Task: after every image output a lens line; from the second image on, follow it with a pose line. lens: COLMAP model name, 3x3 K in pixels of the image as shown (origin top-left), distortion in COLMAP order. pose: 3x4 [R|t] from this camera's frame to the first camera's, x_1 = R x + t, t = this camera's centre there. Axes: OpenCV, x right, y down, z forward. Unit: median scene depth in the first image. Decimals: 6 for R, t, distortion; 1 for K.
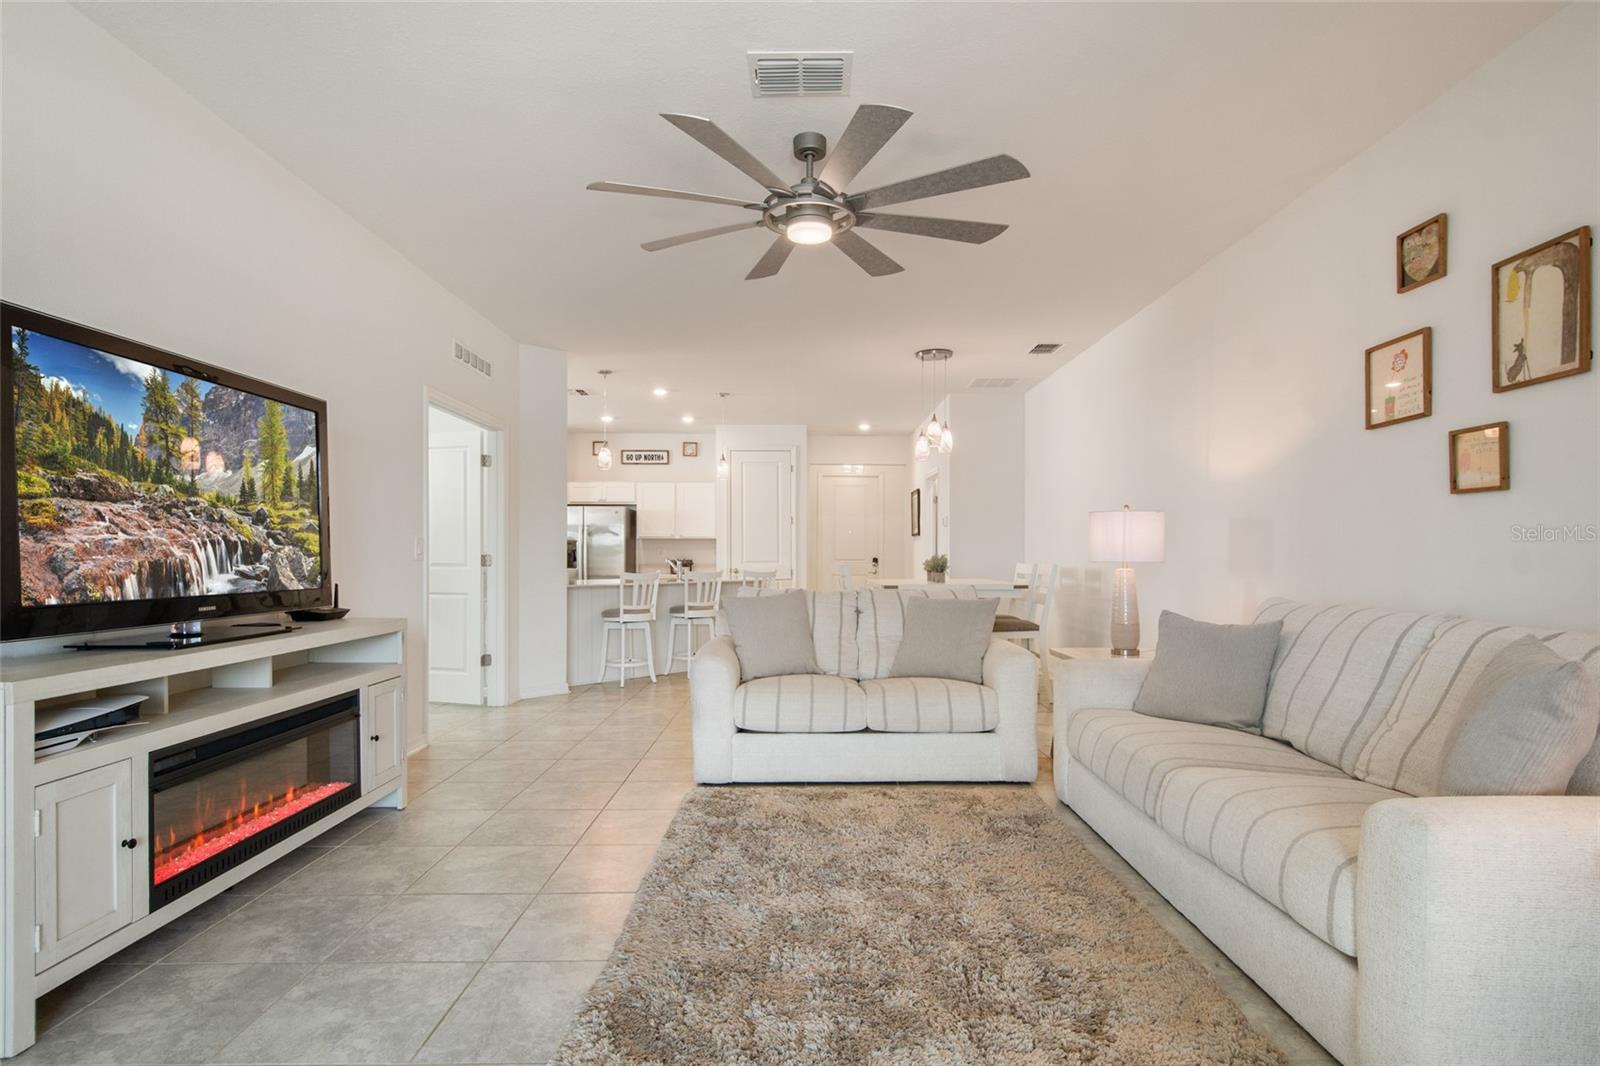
lens RADIAL K [[817.5, 0, 803.6], [0, 817.5, 556.5], [0, 0, 1]] dist [0.011441, -0.000909]
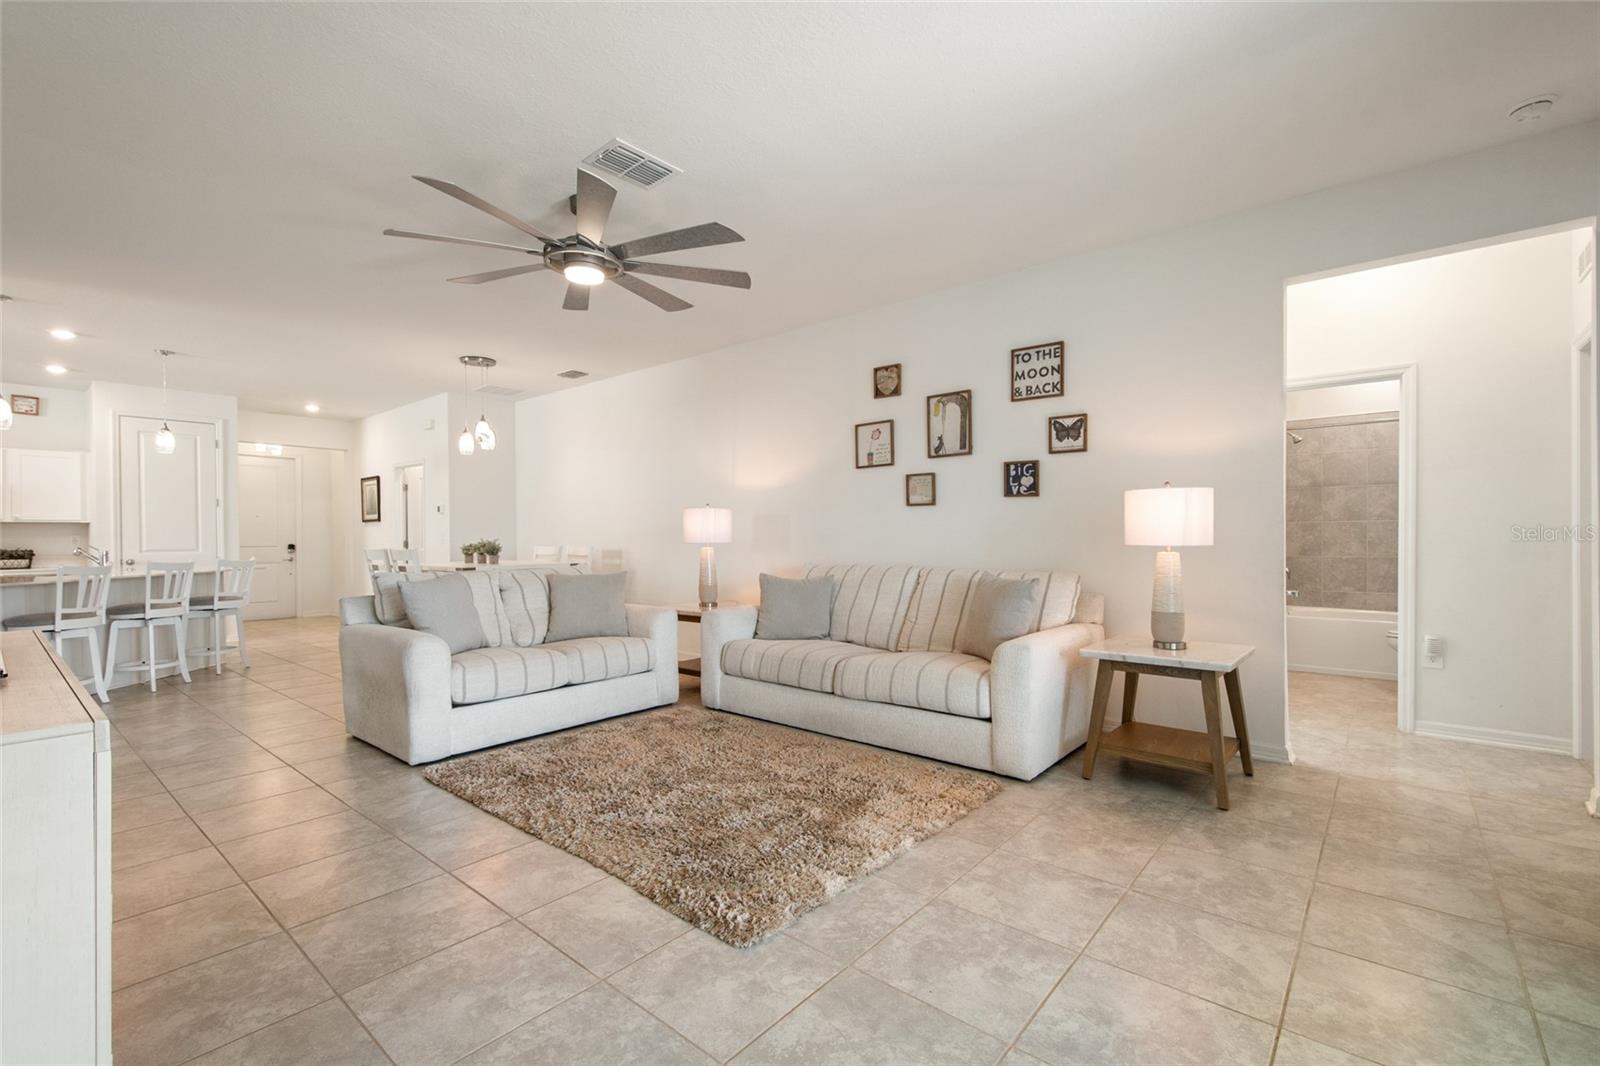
lens RADIAL K [[701.5, 0, 795.8], [0, 701.5, 539.4], [0, 0, 1]] dist [0.021467, -0.010261]
pose [[0.655868, -0.007806, 0.754835, -0.620144], [0.009379, 0.999954, 0.002193, -0.001326], [-0.754817, 0.005641, 0.655911, 0.081428]]
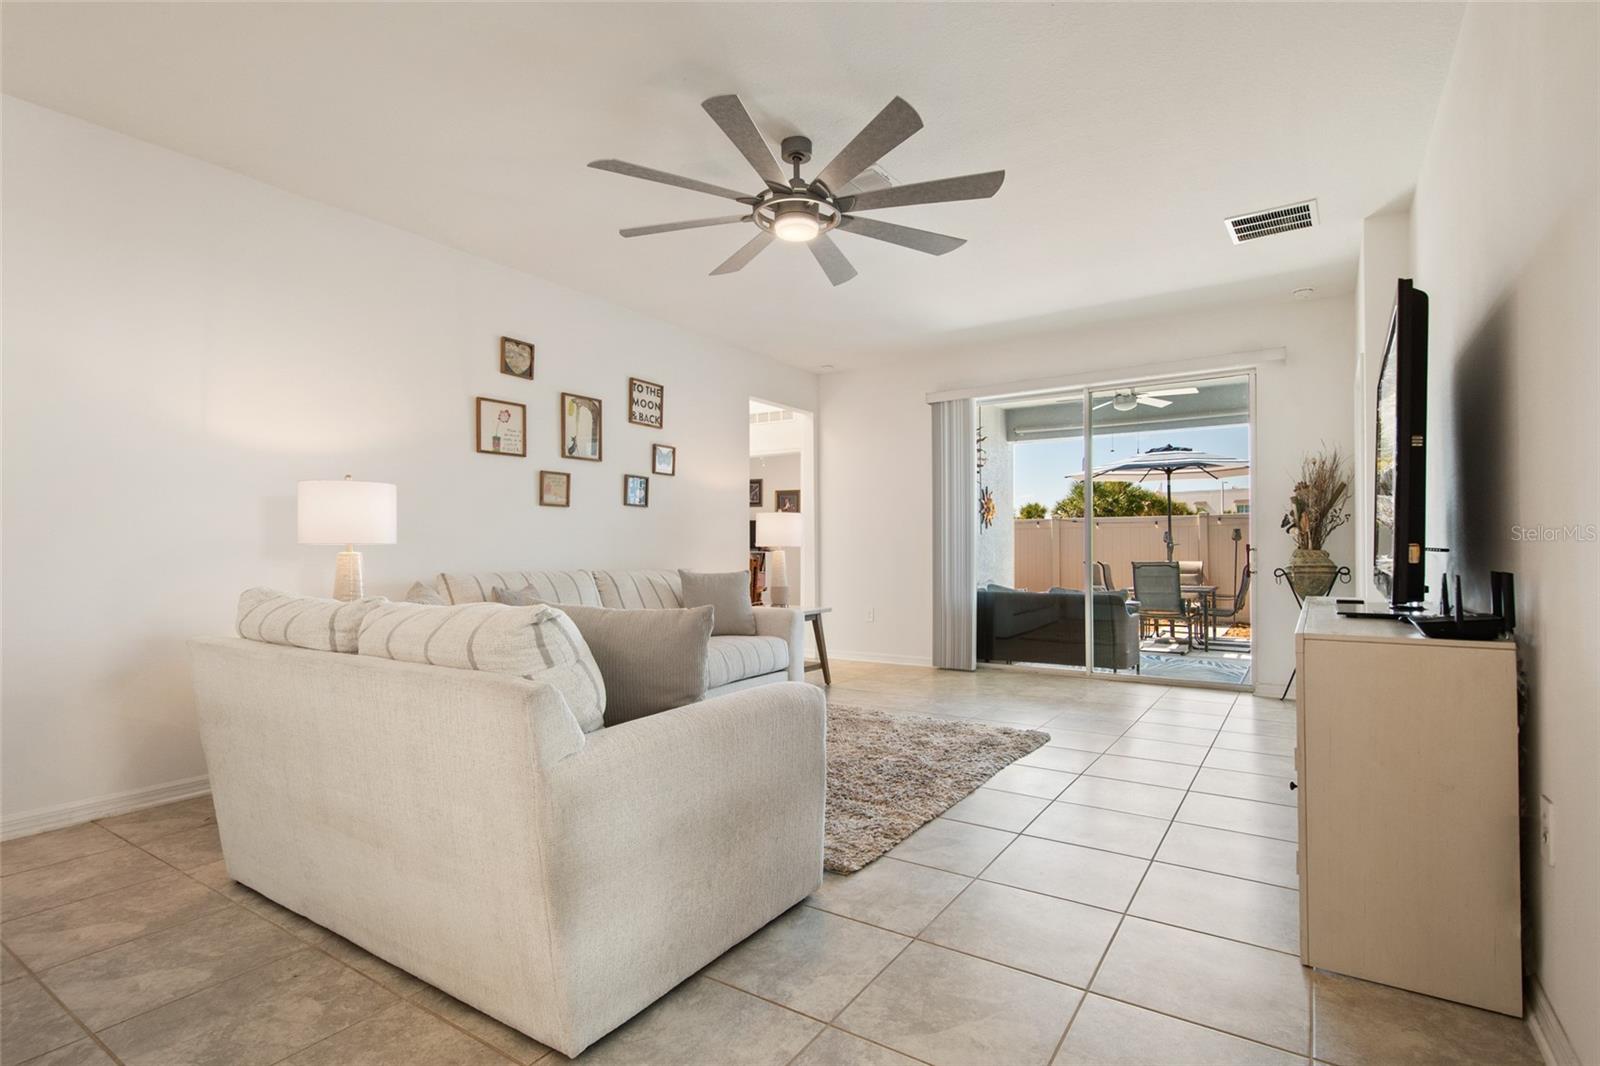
lens RADIAL K [[765.6, 0, 800.0], [0, 765.6, 533.0], [0, 0, 1]] dist [0.002736, -0.000349]
pose [[-0.830982, 0.010131, 0.556207, -0.561925], [0.002896, 0.999899, -0.013886, 0.008017], [-0.556292, -0.009928, -0.830928, 1.909775]]
